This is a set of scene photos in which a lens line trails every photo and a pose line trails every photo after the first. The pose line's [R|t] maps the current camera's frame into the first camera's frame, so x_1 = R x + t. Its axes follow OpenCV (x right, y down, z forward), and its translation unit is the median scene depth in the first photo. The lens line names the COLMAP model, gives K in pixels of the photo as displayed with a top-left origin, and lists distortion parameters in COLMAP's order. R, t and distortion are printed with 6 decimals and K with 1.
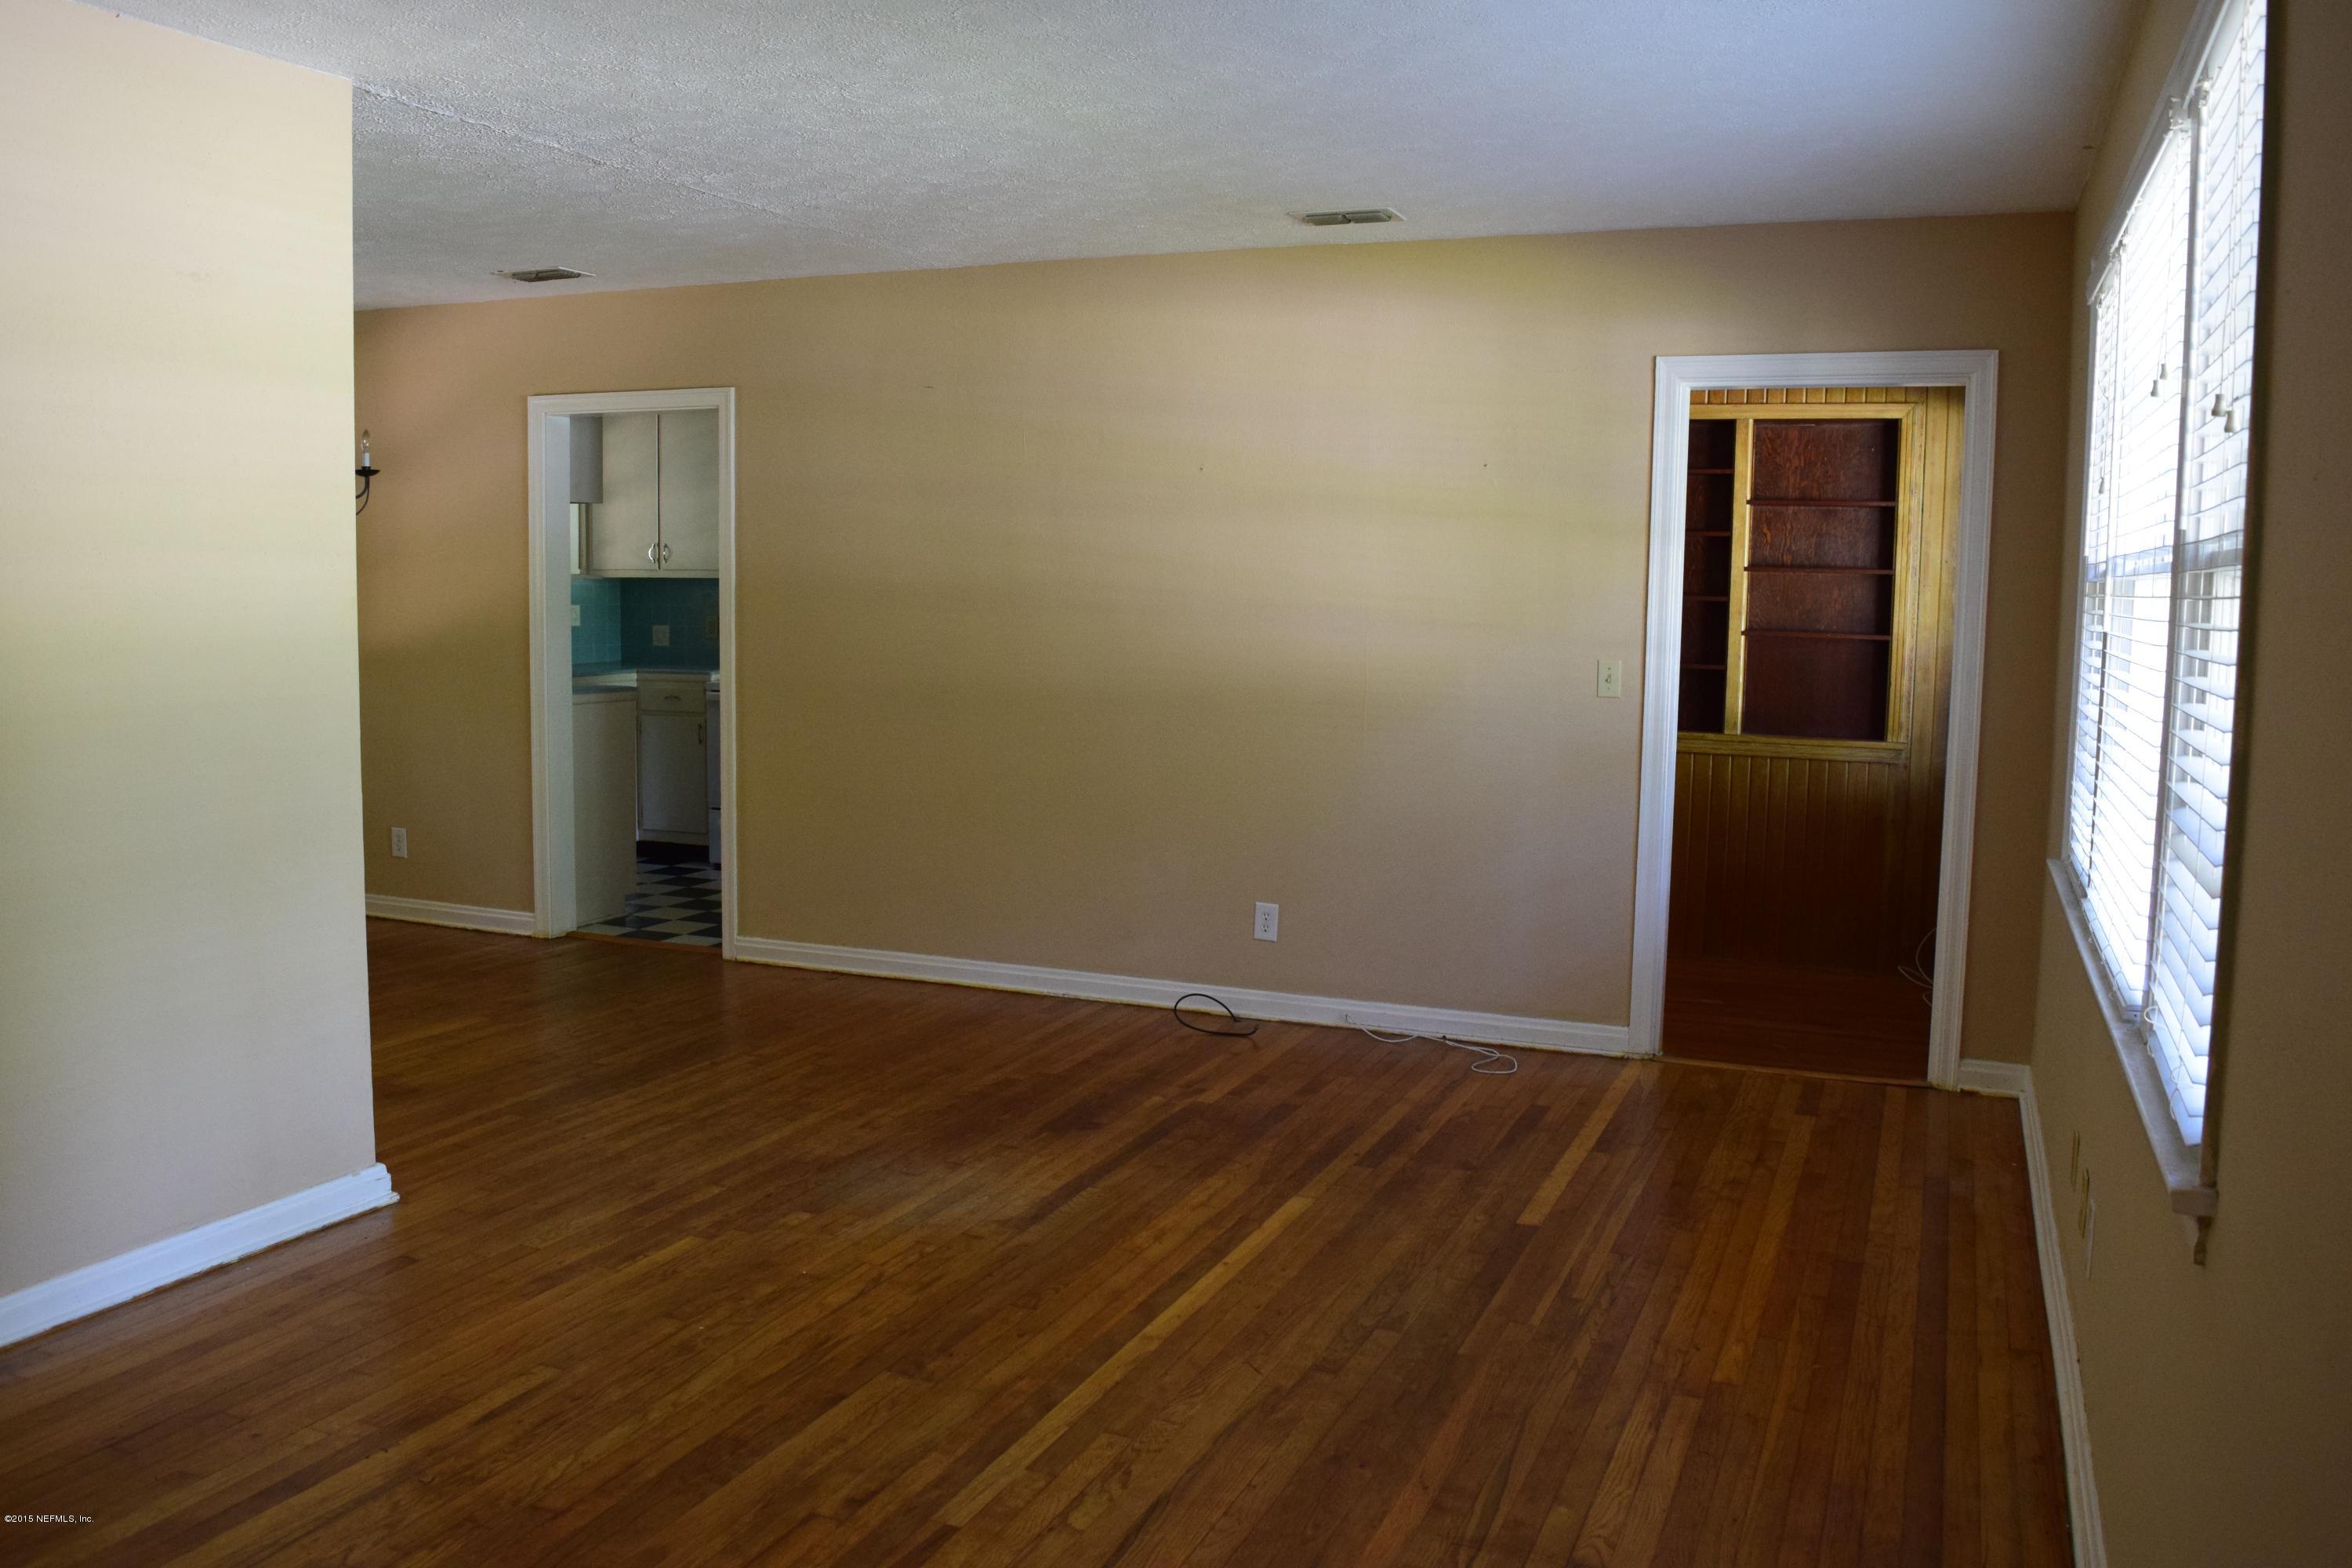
lens RADIAL K [[1852.9, 0, 1171.6], [0, 1852.9, 769.9], [0, 0, 1]] dist [-0.091570, 0.002119]
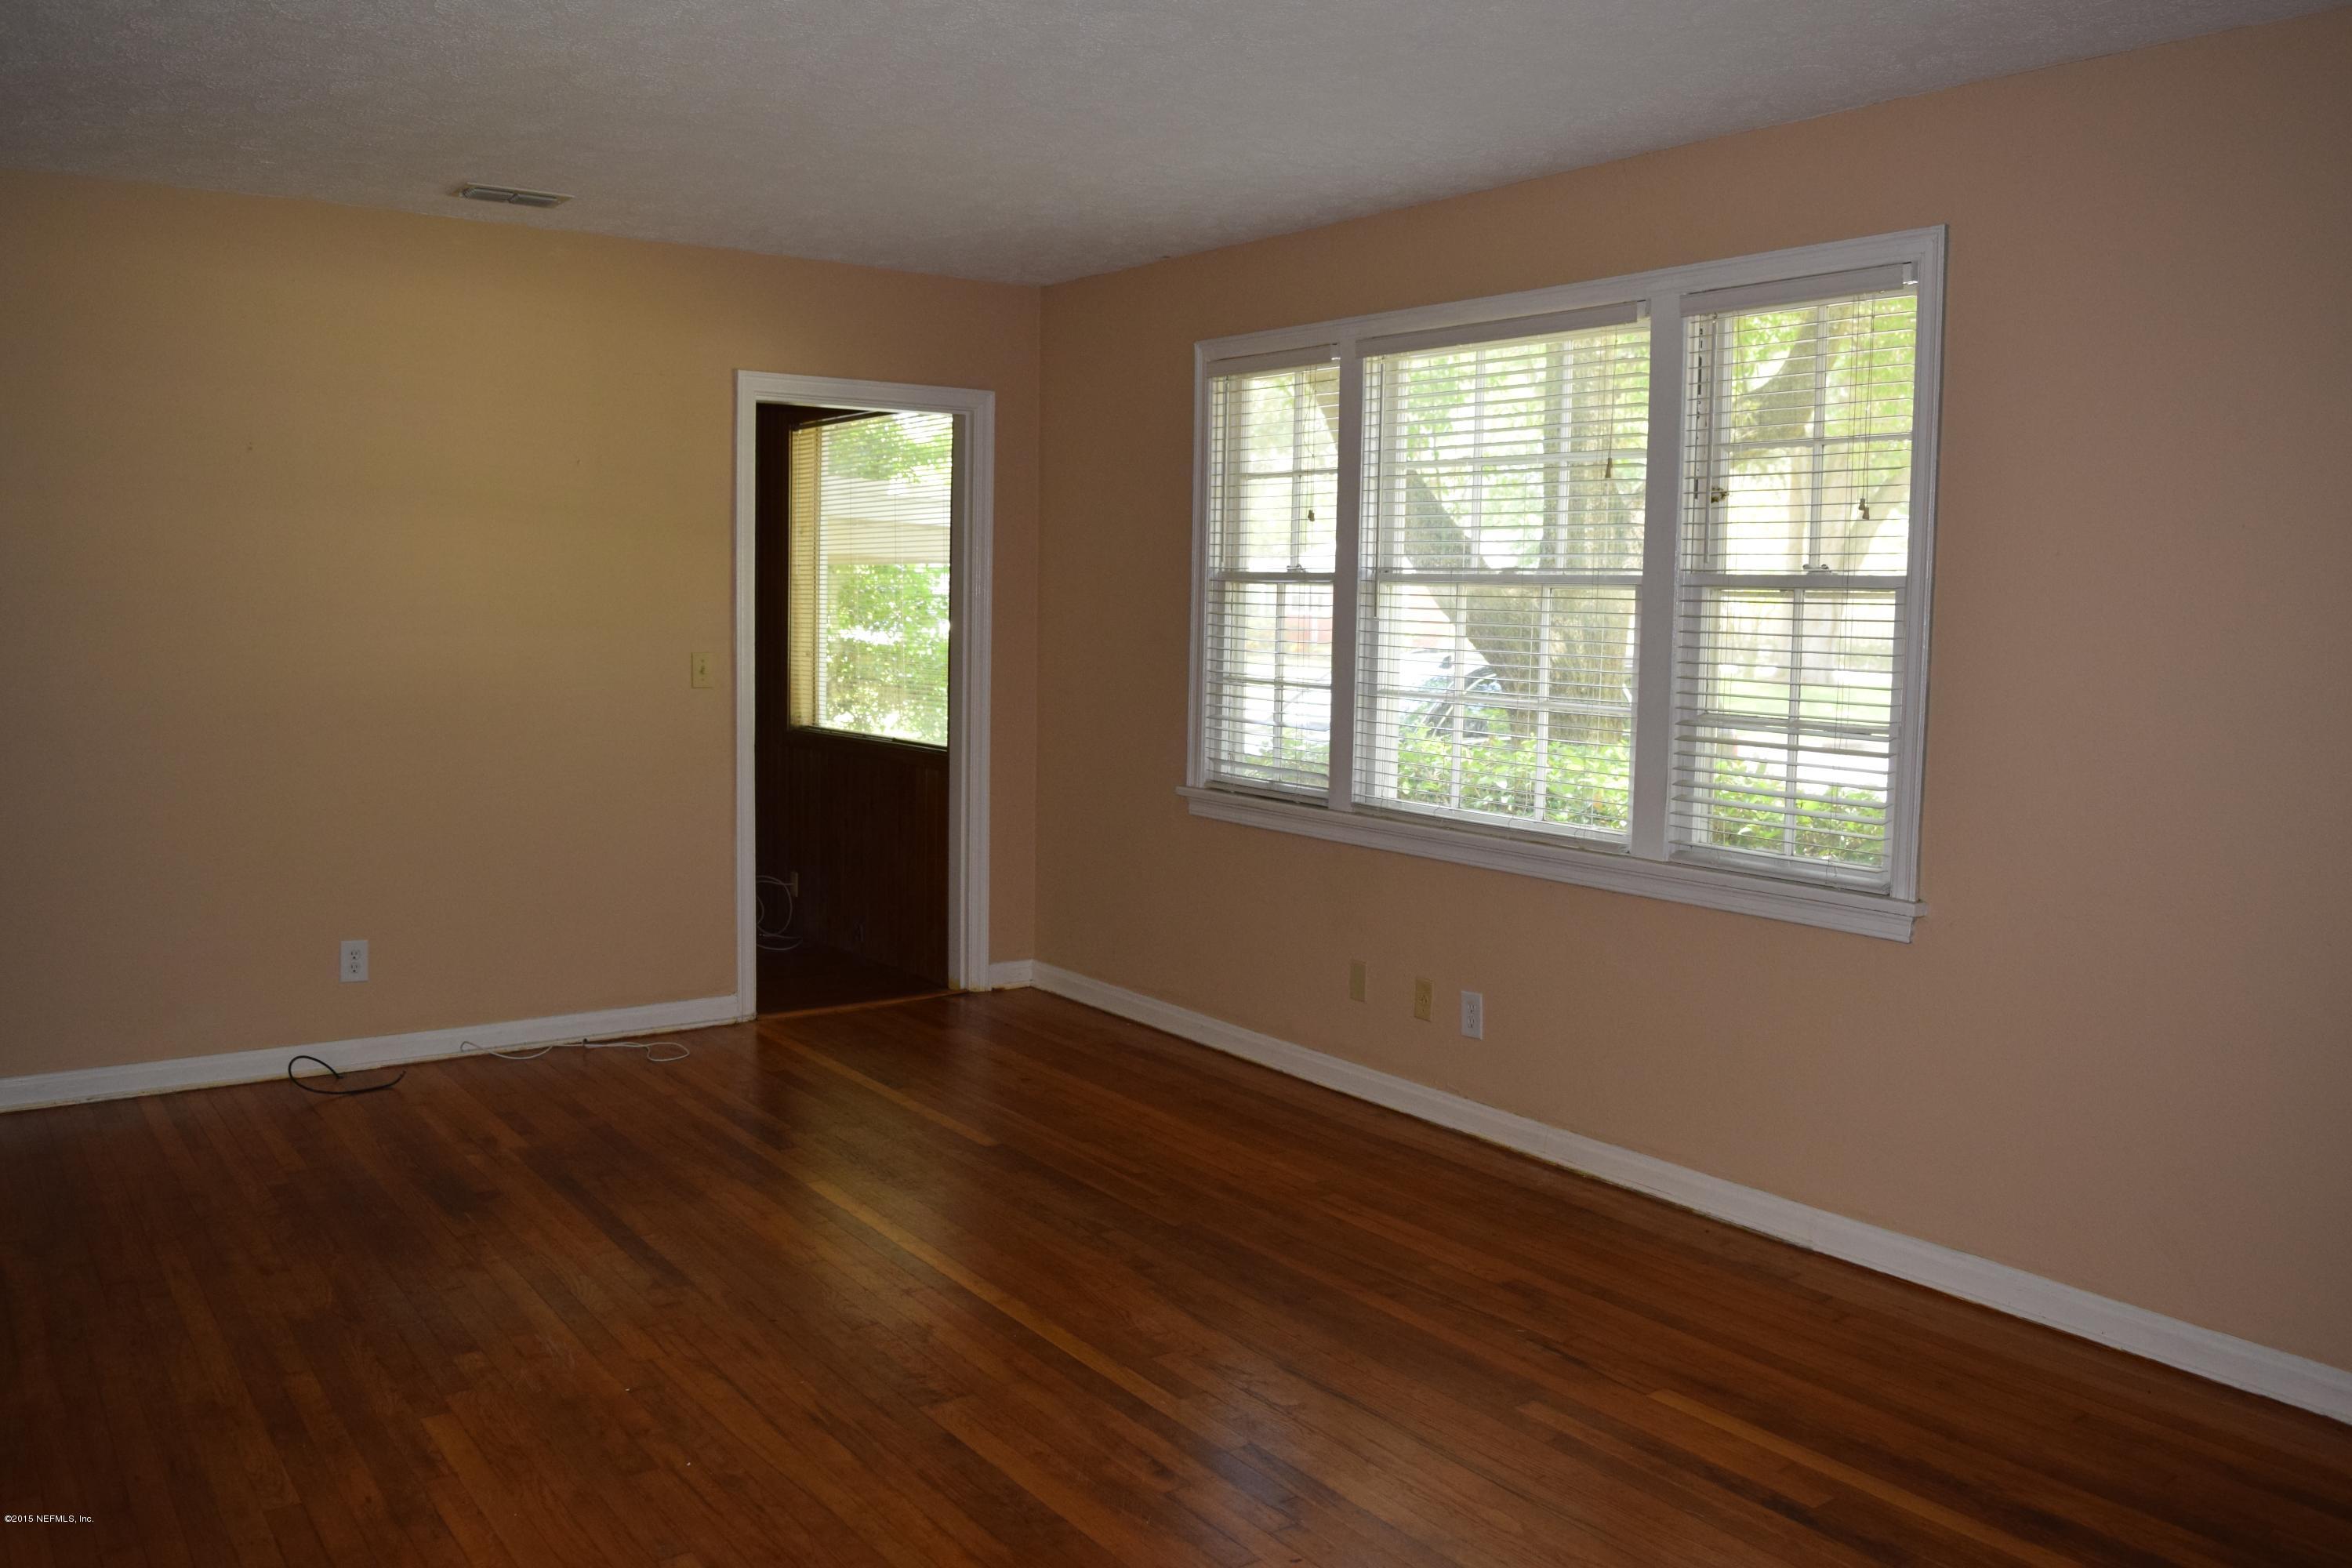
lens RADIAL K [[1852.9, 0, 1179.2], [0, 1852.9, 773.6], [0, 0, 1]] dist [-0.091570, 0.002119]
pose [[0.514229, -0.089896, 0.852928, -0.758924], [0.078524, 0.995249, 0.057554, -0.042969], [-0.854050, 0.037380, 0.518845, 0.317272]]
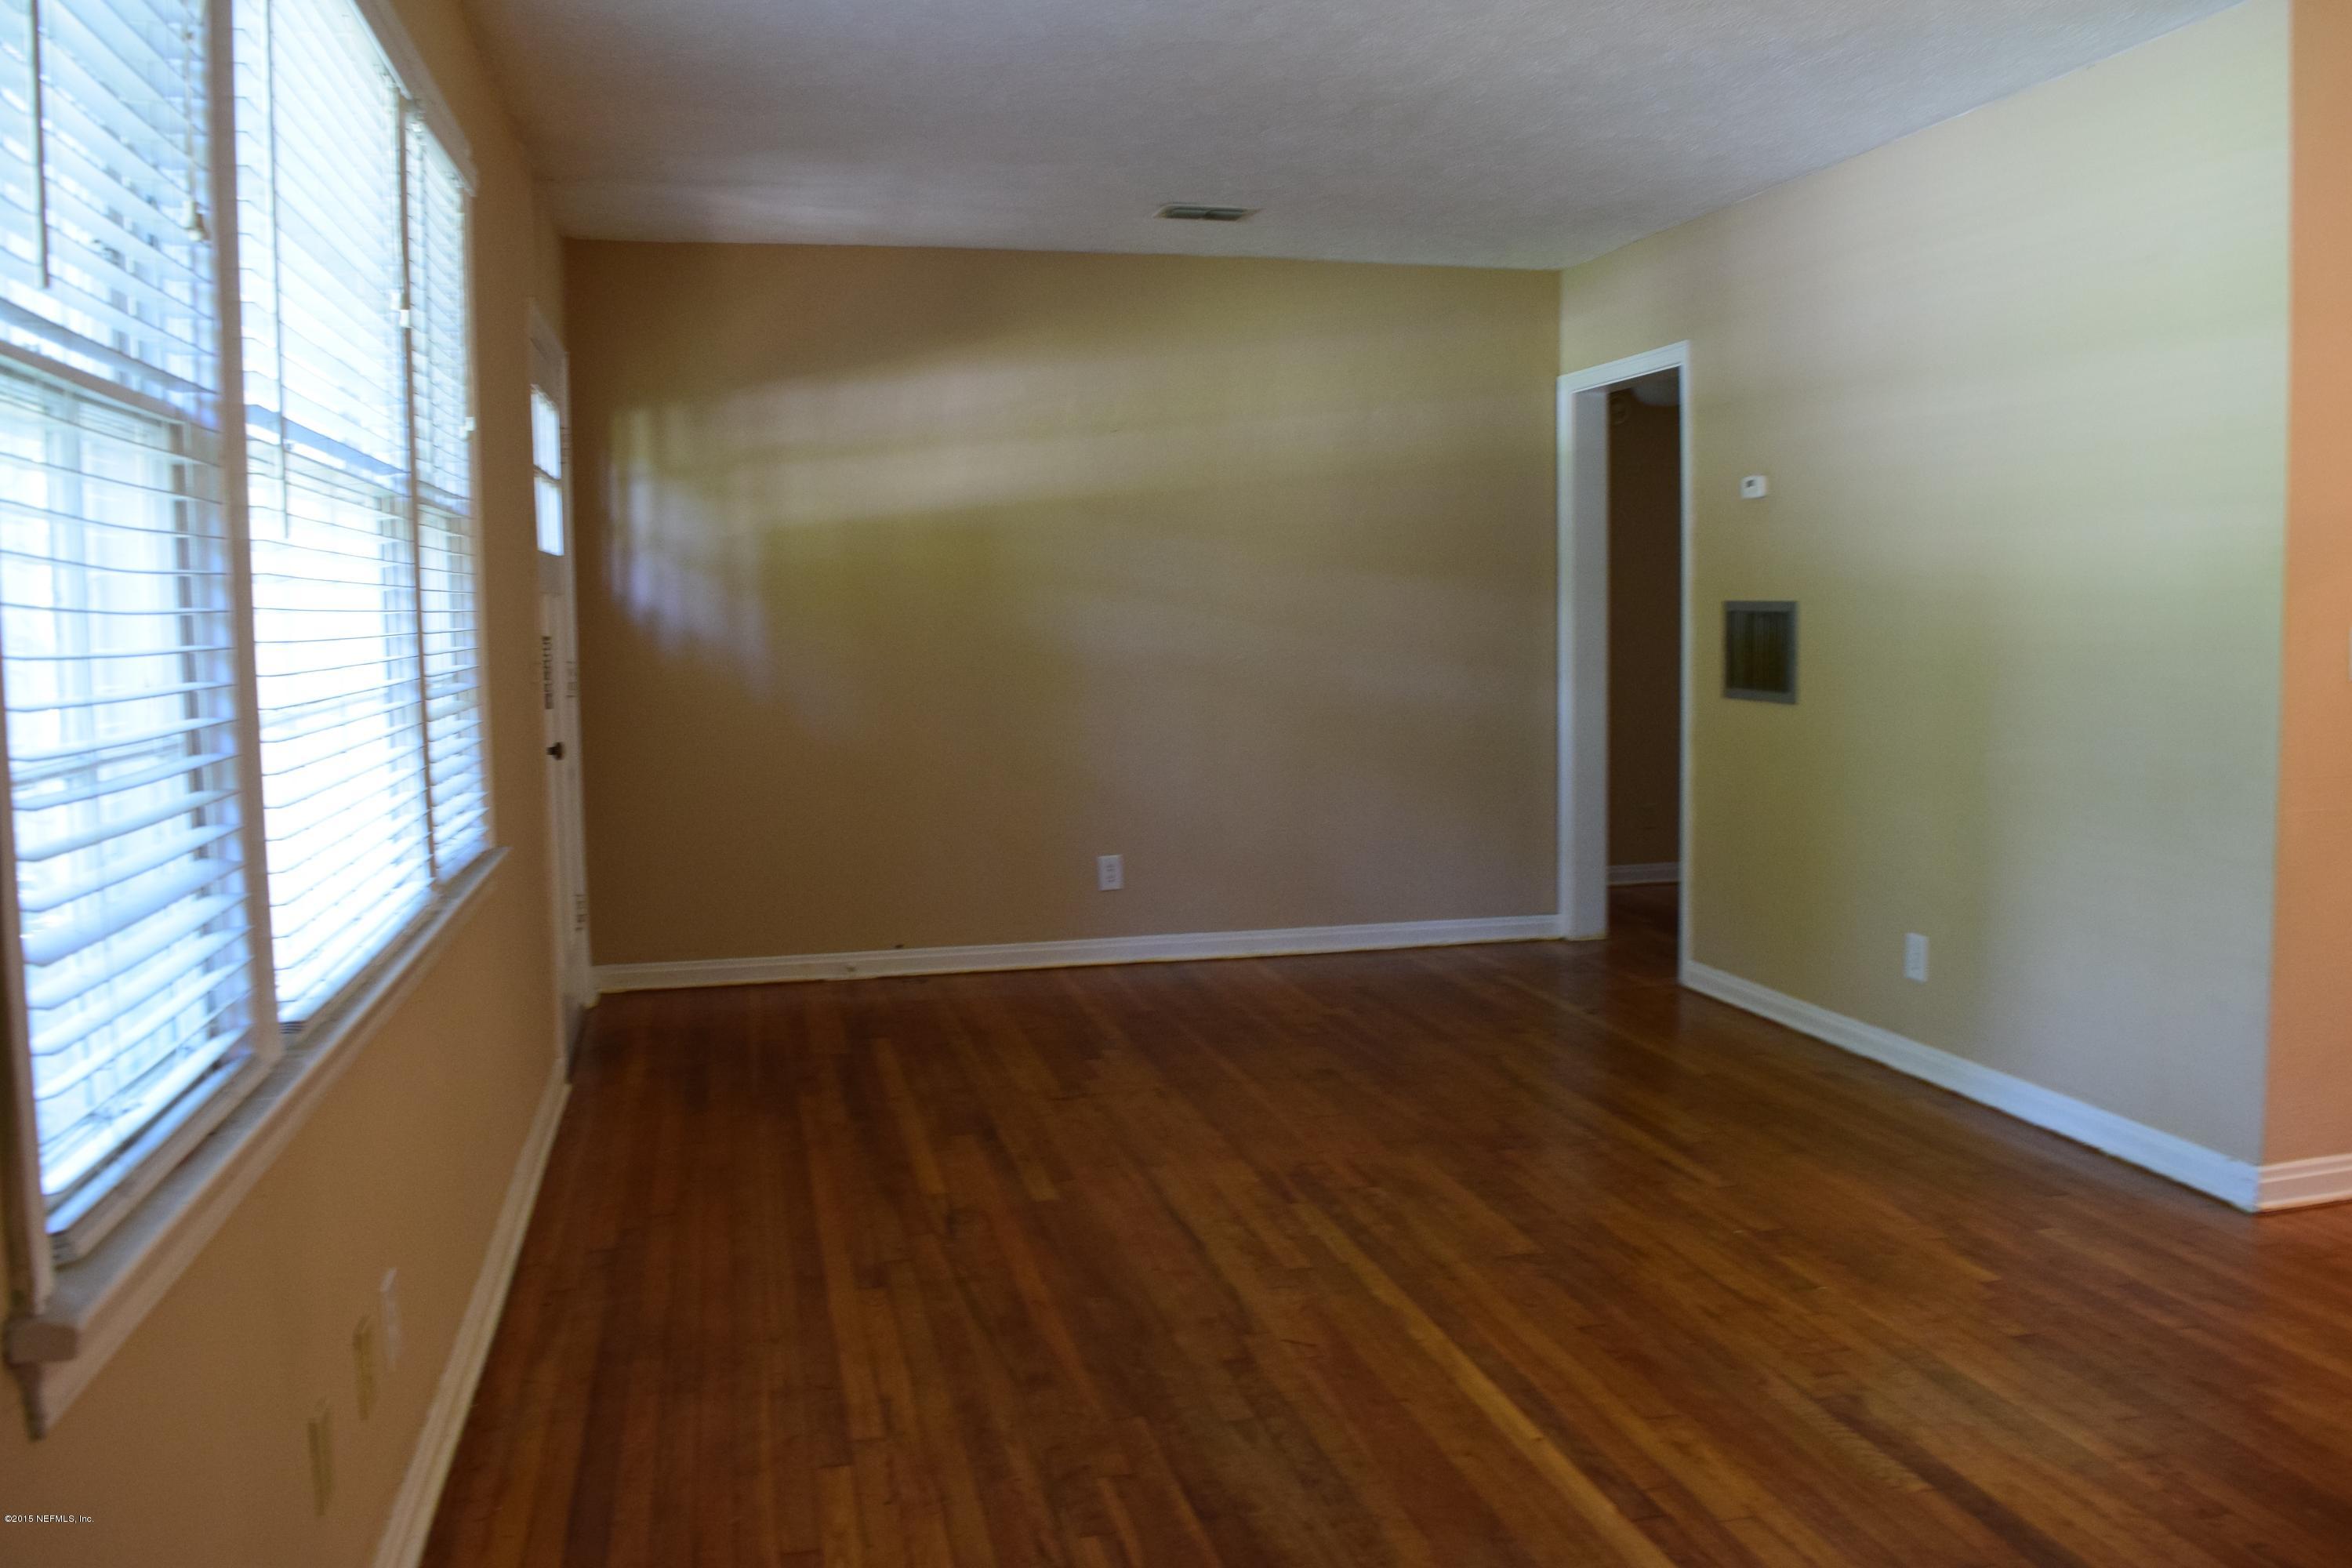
lens RADIAL K [[1852.9, 0, 1178.5], [0, 1852.9, 785.0], [0, 0, 1]] dist [-0.091570, 0.002119]
pose [[-0.802614, 0.055684, -0.593895, 0.559617], [-0.056891, 0.983949, 0.169141, -0.099595], [0.593780, 0.169542, -0.786563, 1.447528]]
